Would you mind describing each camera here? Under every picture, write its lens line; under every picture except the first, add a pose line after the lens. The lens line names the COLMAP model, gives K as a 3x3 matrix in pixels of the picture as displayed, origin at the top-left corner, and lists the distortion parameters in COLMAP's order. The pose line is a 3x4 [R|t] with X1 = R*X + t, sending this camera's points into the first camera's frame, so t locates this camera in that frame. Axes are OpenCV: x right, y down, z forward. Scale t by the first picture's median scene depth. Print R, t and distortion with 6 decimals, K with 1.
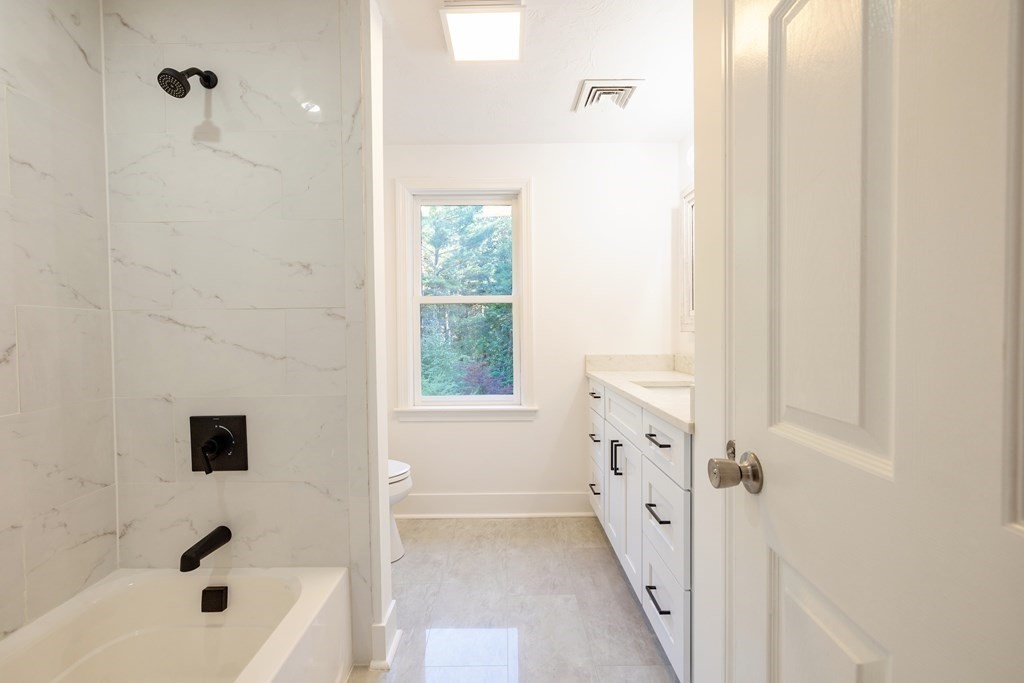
lens RADIAL K [[427.5, 0, 506.1], [0, 427.5, 341.7], [0, 0, 1]] dist [-0.000997, 0.000432]
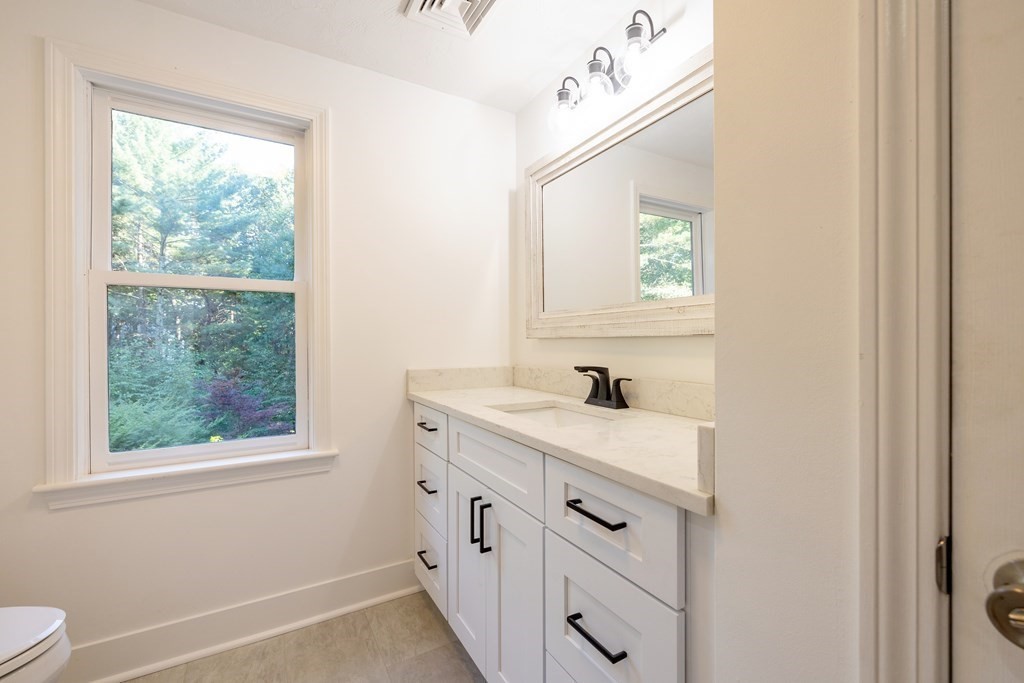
lens RADIAL K [[427.5, 0, 506.1], [0, 427.5, 341.7], [0, 0, 1]] dist [-0.000997, 0.000432]
pose [[0.870353, 0.004286, 0.492409, -0.026729], [0.008657, 0.999674, -0.024002, 0.002022], [-0.492352, 0.025153, 0.870033, 0.284548]]
